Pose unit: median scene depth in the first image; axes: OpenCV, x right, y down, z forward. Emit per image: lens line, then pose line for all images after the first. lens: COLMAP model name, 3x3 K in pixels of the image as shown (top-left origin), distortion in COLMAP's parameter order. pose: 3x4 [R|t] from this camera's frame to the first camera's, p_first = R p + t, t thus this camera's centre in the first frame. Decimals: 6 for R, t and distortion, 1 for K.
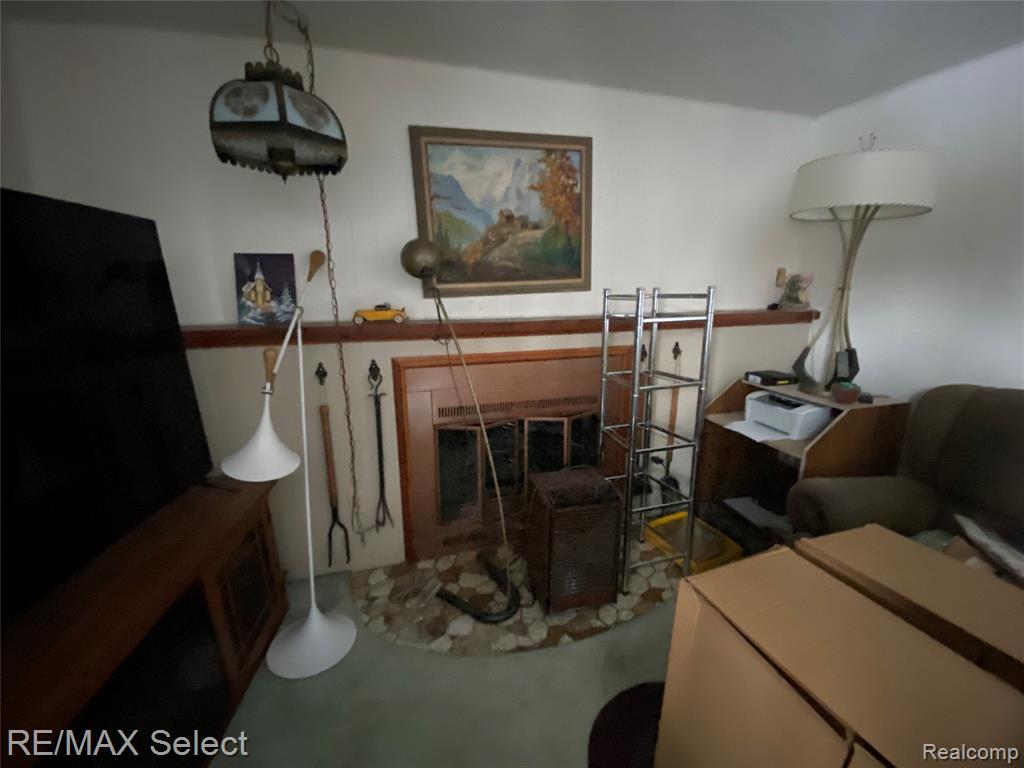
lens RADIAL K [[417.5, 0, 513.6], [0, 417.5, 383.3], [0, 0, 1]] dist [0.014236, -0.000026]
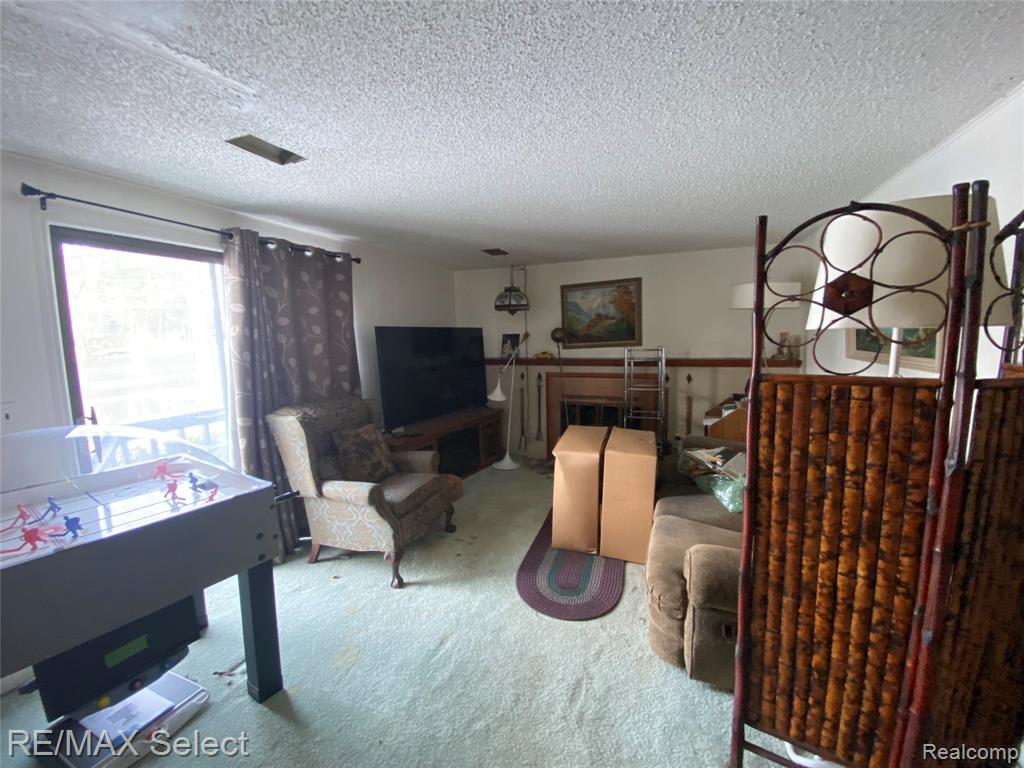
lens RADIAL K [[417.5, 0, 512.6], [0, 417.5, 384.9], [0, 0, 1]] dist [0.014236, -0.000026]
pose [[0.783007, 0.069558, -0.618111, 1.141926], [-0.120970, 0.991783, -0.041633, 0.149945], [0.610136, 0.107372, 0.784988, -1.144212]]
